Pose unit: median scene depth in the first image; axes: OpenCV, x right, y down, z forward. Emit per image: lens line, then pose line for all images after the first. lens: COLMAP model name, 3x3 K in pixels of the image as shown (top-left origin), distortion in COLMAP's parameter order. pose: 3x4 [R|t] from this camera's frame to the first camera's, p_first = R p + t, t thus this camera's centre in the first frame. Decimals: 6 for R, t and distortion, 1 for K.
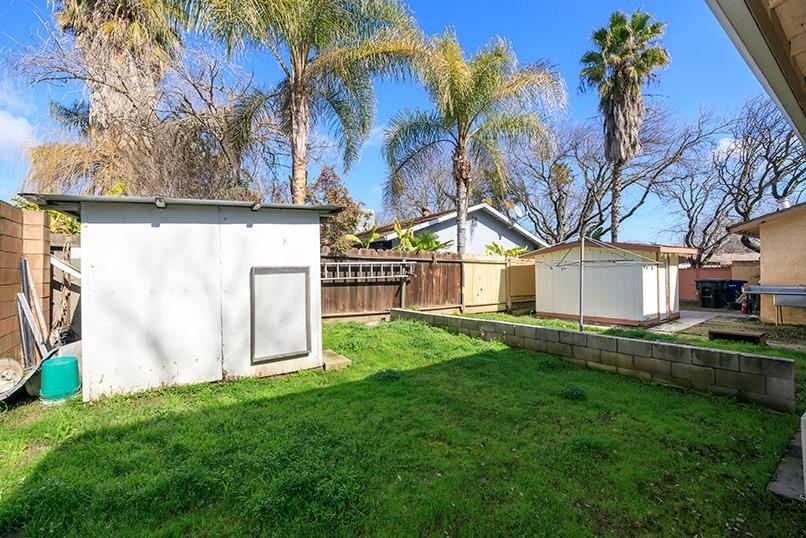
lens RADIAL K [[338.5, 0, 398.7], [0, 338.5, 263.9], [0, 0, 1]] dist [0.000099, -0.000179]
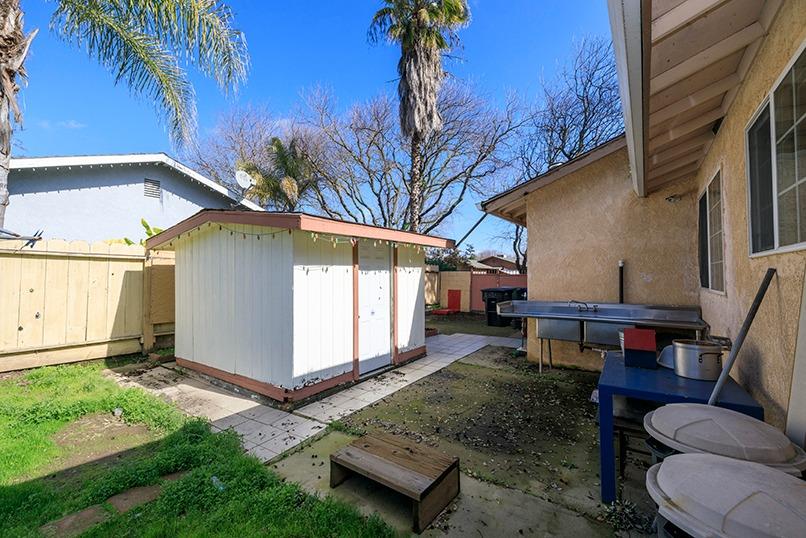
lens RADIAL K [[338.5, 0, 398.7], [0, 338.5, 263.9], [0, 0, 1]] dist [0.000099, -0.000179]
pose [[0.944804, 0.016252, 0.327232, 0.646038], [-0.011708, 0.999806, -0.015851, 0.010020], [-0.327426, 0.011145, 0.944811, 0.496258]]
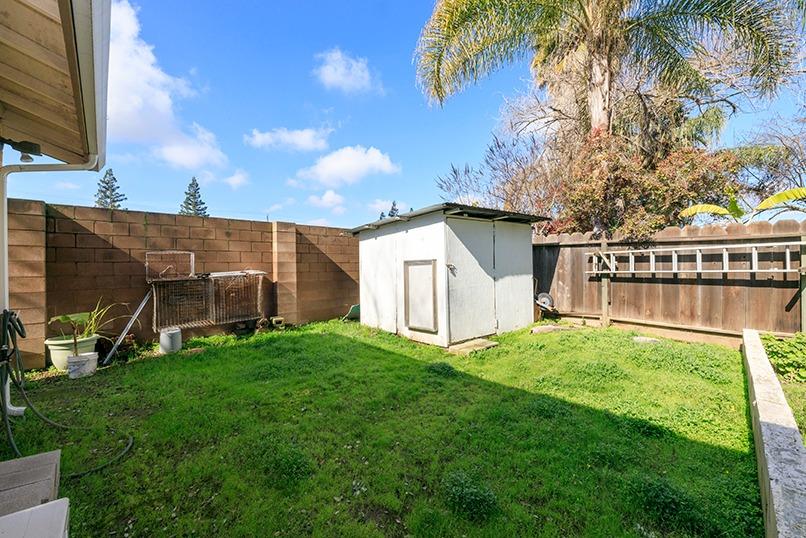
lens RADIAL K [[343.8, 0, 403.2], [0, 343.8, 268.1], [0, 0, 1]] dist [0.010509, -0.000097]
pose [[0.122361, 0.008014, -0.992453, 0.427721], [0.028456, 0.999528, 0.011580, 0.010443], [0.992078, -0.029658, 0.122075, 0.351276]]
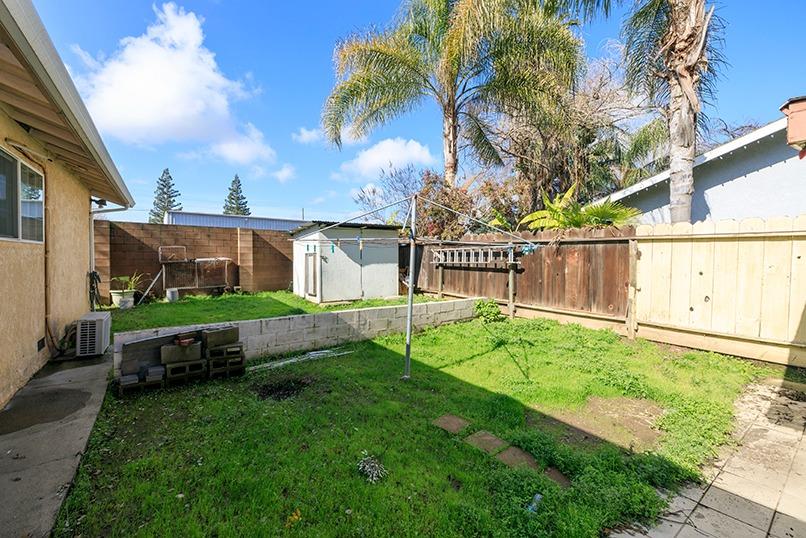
lens RADIAL K [[338.5, 0, 398.7], [0, 338.5, 263.9], [0, 0, 1]] dist [0.000099, -0.000179]
pose [[0.001200, 0.023366, -0.999726, 0.814069], [0.012350, 0.999650, 0.023379, 0.016211], [0.999923, -0.012375, 0.000911, 0.703202]]
